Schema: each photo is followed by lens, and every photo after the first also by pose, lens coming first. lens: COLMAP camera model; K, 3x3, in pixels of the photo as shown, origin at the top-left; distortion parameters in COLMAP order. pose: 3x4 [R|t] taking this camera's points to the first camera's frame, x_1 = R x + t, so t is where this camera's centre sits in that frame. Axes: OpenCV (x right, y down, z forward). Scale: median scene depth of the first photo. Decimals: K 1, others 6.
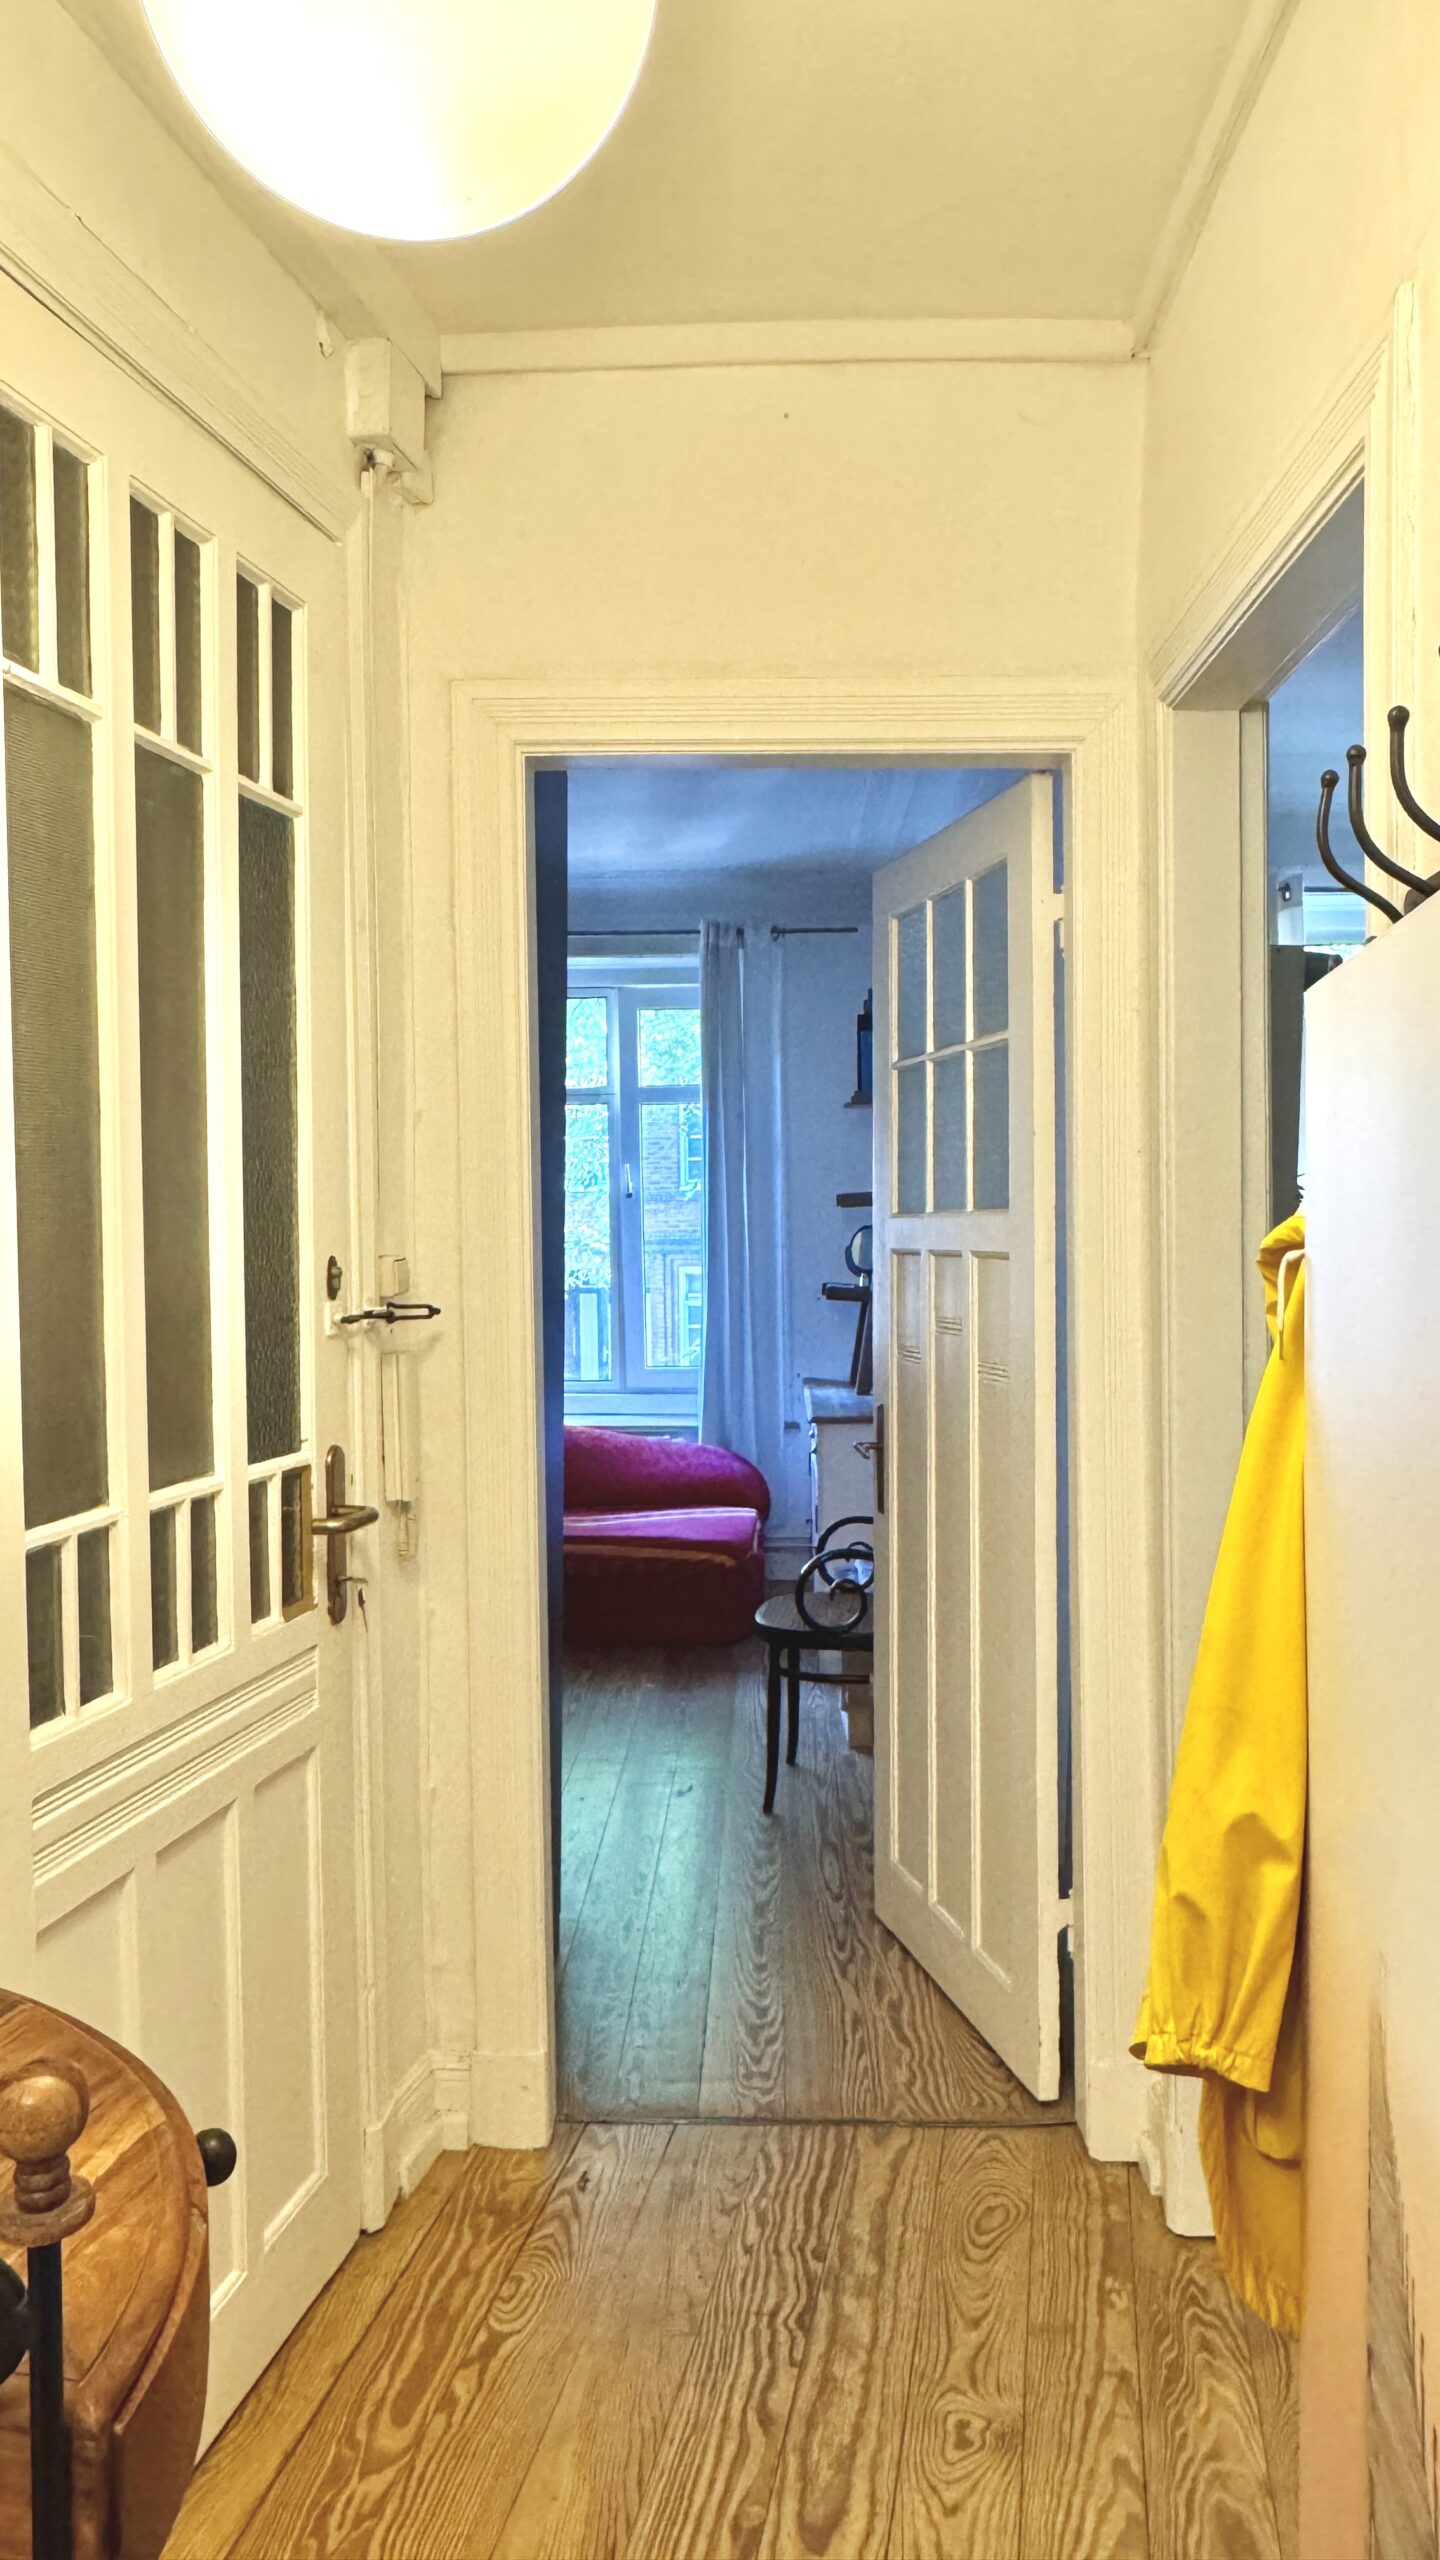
lens RADIAL K [[1782.5, 0, 720.0], [0, 1782.5, 1280.0], [0, 0, 1]] dist [-0.005511, -0.001163]
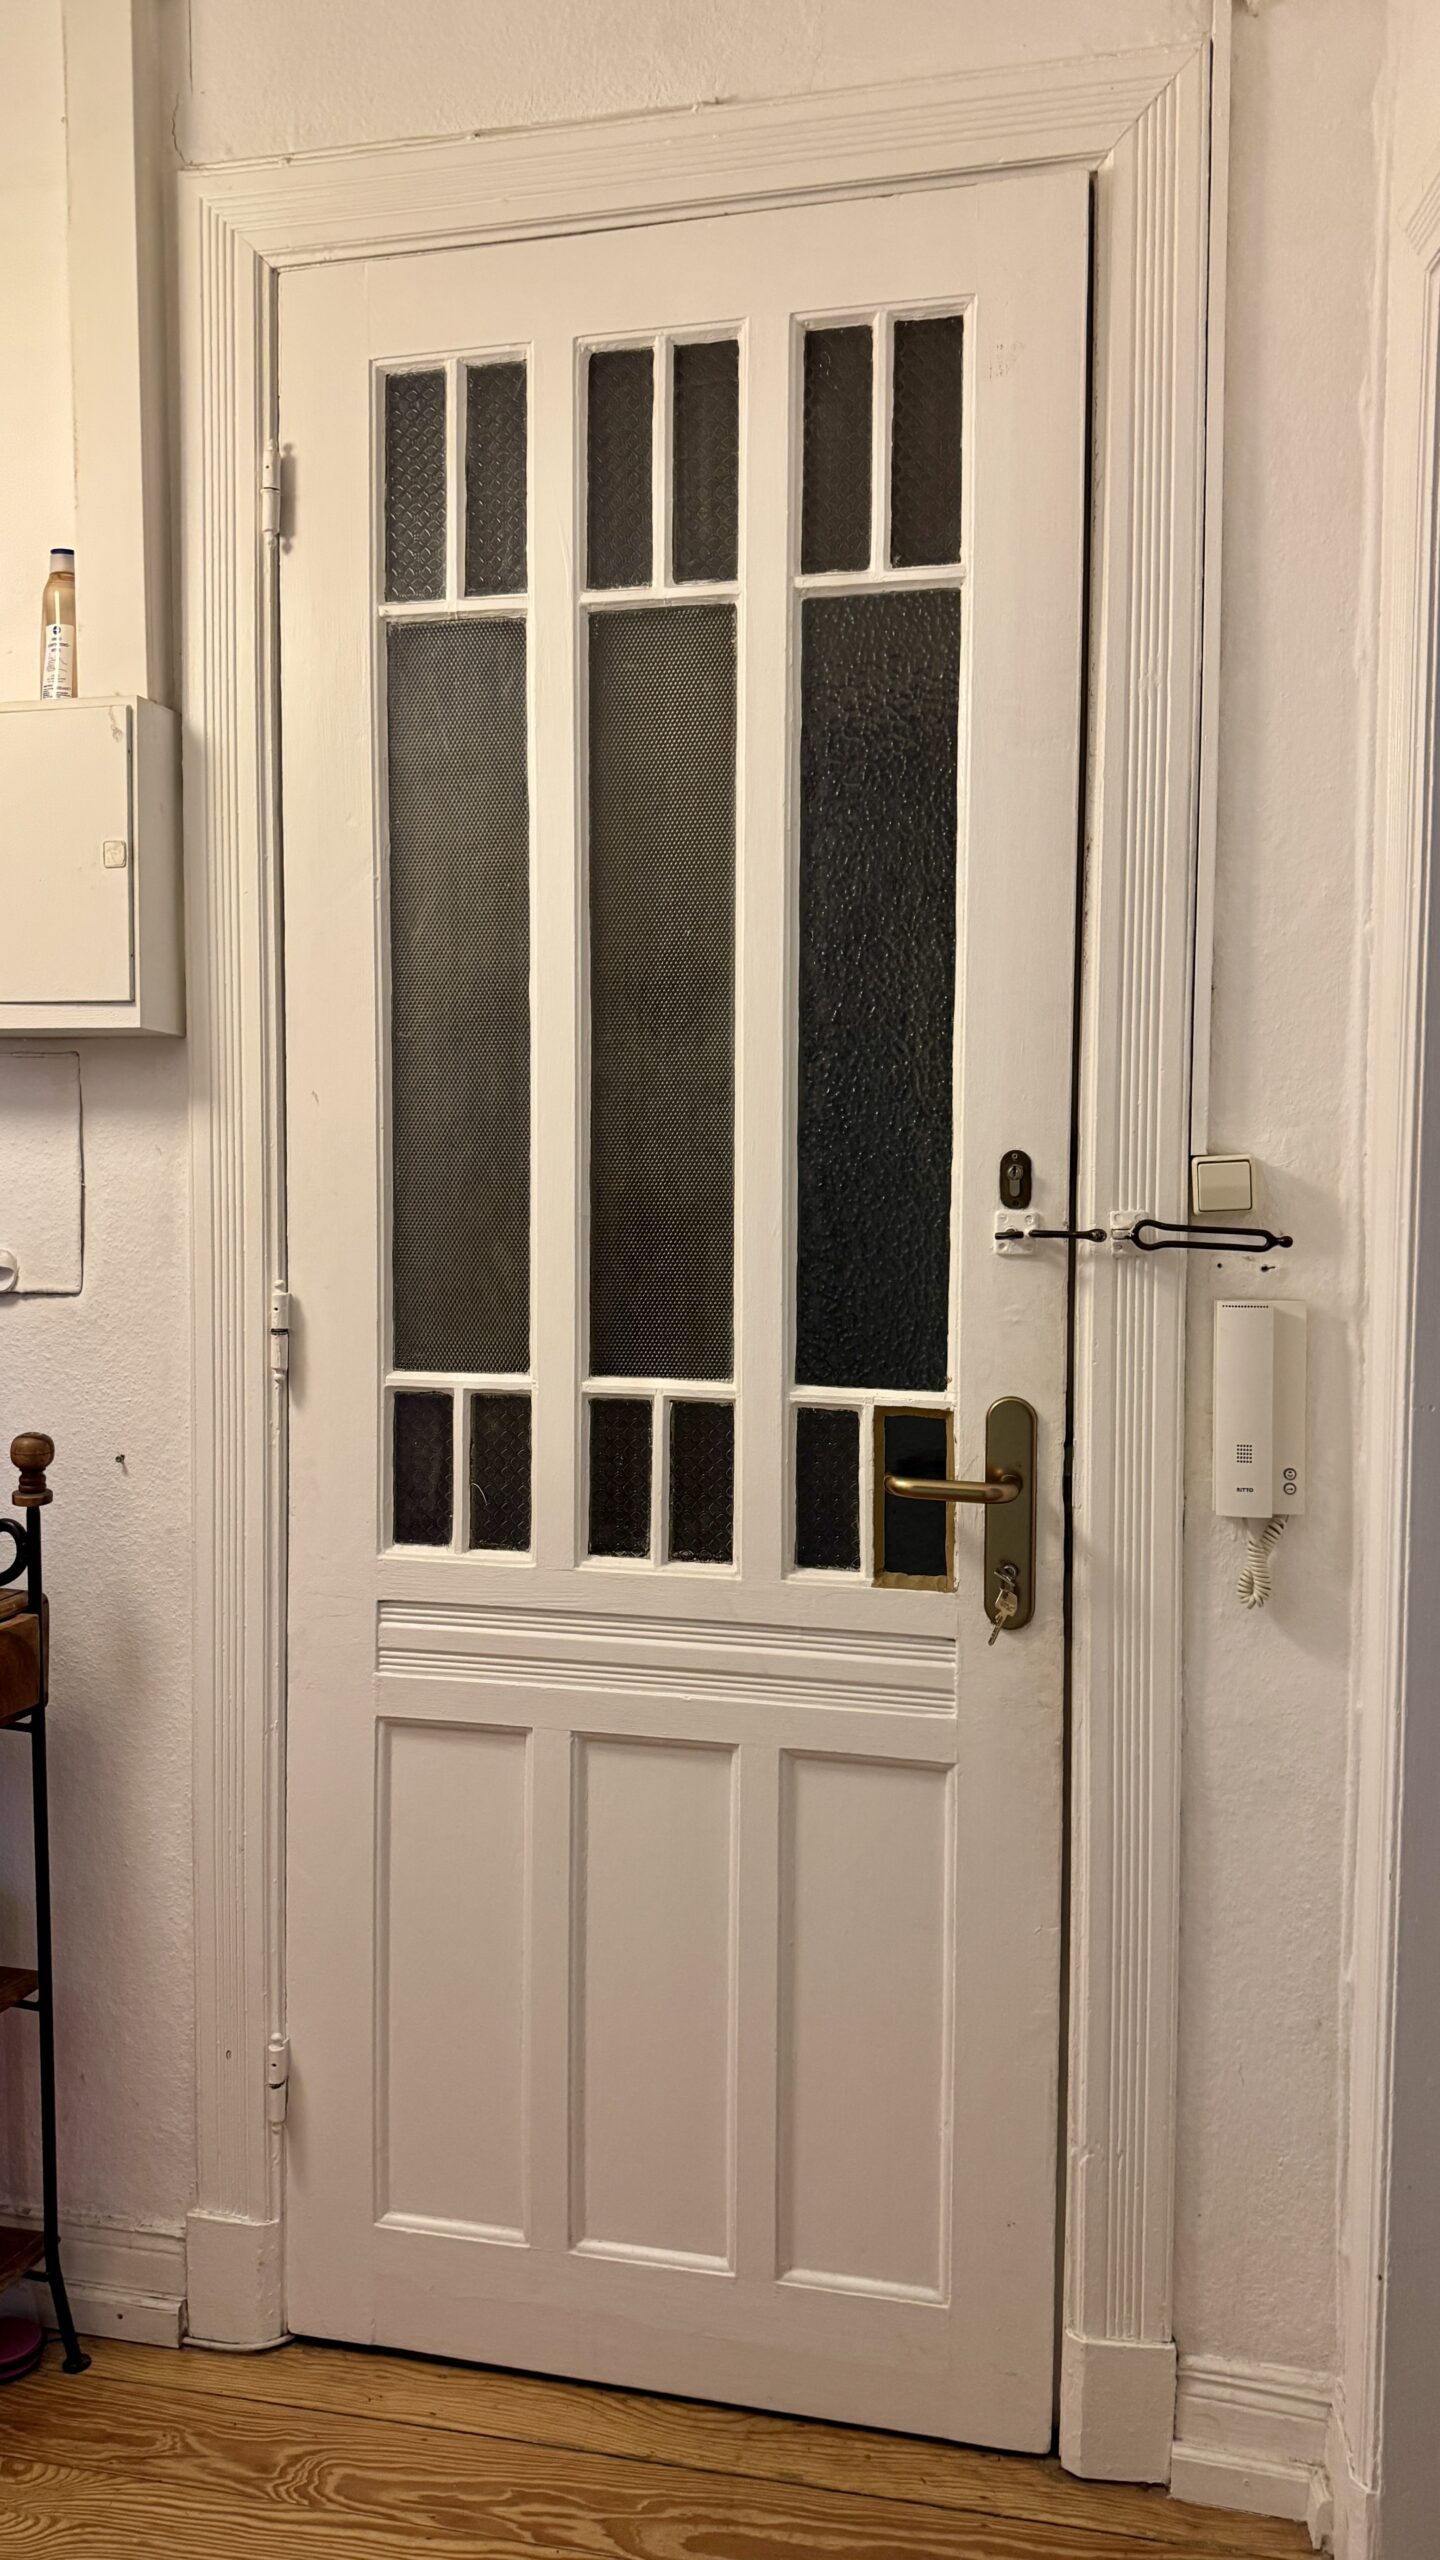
lens RADIAL K [[1860.7, 0, 720.0], [0, 1860.7, 1280.0], [0, 0, 1]] dist [0.037796, -0.040159]
pose [[-0.023491, 0.068643, -0.997365, 0.405711], [-0.043006, 0.996647, 0.069607, -0.005534], [0.998799, 0.044527, -0.020460, 0.621112]]
